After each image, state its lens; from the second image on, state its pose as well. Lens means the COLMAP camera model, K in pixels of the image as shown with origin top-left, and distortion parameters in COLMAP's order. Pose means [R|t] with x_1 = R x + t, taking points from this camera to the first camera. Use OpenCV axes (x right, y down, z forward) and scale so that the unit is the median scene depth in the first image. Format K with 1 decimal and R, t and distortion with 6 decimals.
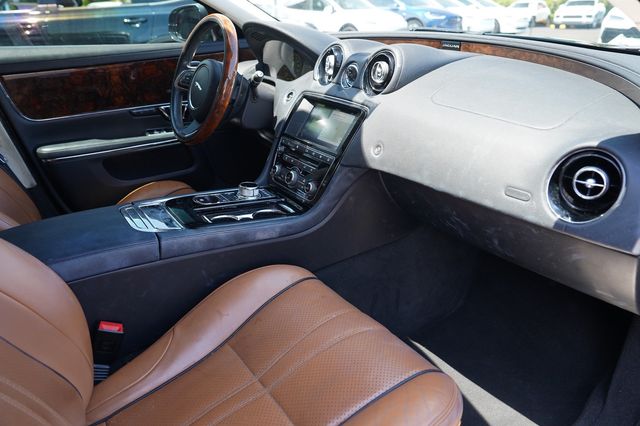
lens RADIAL K [[462.0, 0, 314.3], [0, 462.0, 218.0], [0, 0, 1]] dist [-0.038515, 0.012430]
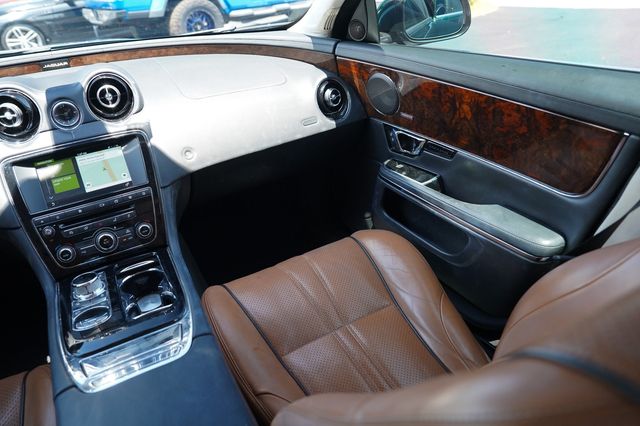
lens RADIAL K [[437.8, 0, 314.8], [0, 437.8, 211.8], [0, 0, 1]] dist [-0.072392, 0.042672]
pose [[0.095288, -0.492153, 0.865278, -0.722767], [0.478909, 0.784693, 0.393578, -0.279718], [-0.872678, 0.376886, 0.310468, 0.444938]]
